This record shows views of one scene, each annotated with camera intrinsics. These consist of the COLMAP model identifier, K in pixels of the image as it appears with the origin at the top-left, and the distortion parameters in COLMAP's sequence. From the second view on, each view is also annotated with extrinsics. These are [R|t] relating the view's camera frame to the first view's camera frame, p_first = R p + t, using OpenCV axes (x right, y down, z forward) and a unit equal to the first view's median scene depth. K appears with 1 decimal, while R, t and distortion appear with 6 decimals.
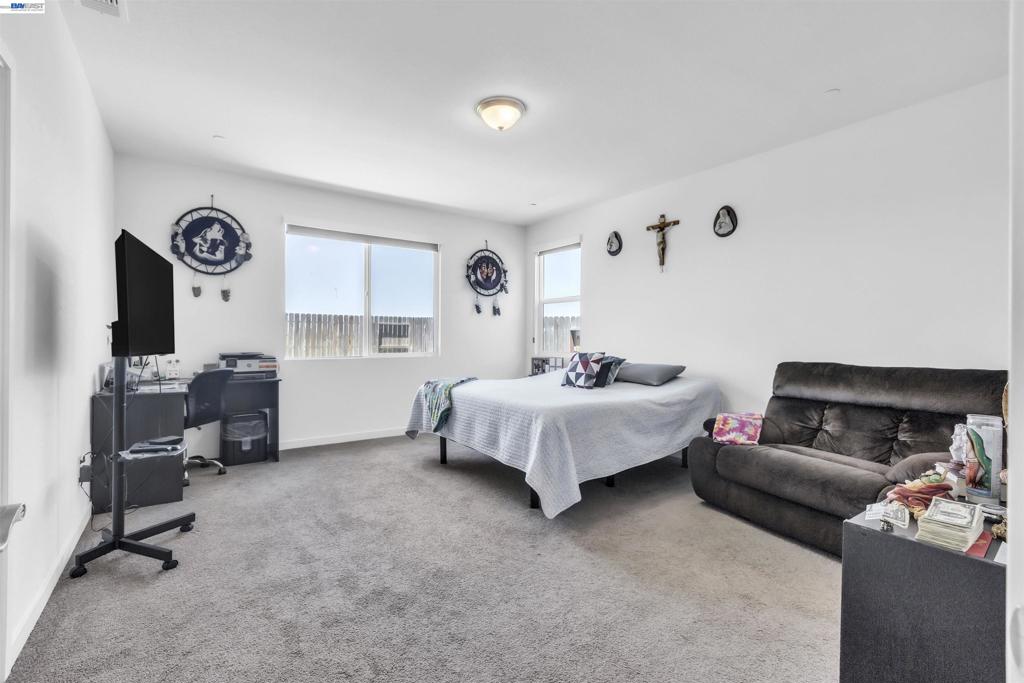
lens RADIAL K [[463.8, 0, 508.9], [0, 463.8, 340.2], [0, 0, 1]] dist [-0.002102, 0.000816]
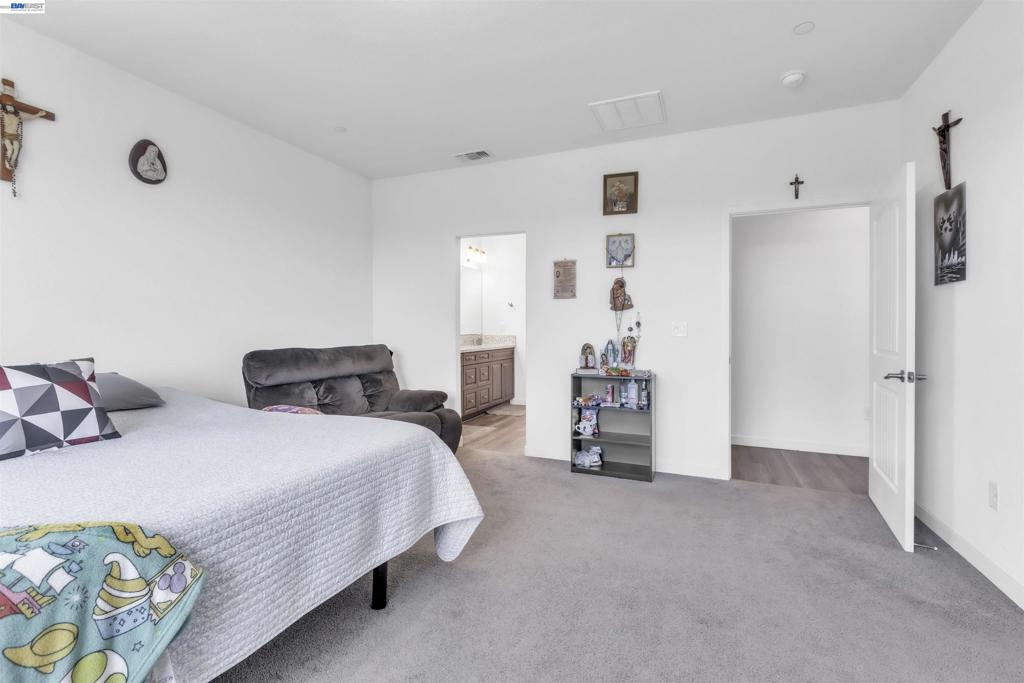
lens RADIAL K [[463.8, 0, 508.1], [0, 463.8, 333.6], [0, 0, 1]] dist [-0.002102, 0.000816]
pose [[-0.514018, -0.015199, 0.857645, -0.415865], [0.004038, 0.999789, 0.020139, -0.006467], [-0.857770, 0.013814, -0.513849, 0.882324]]
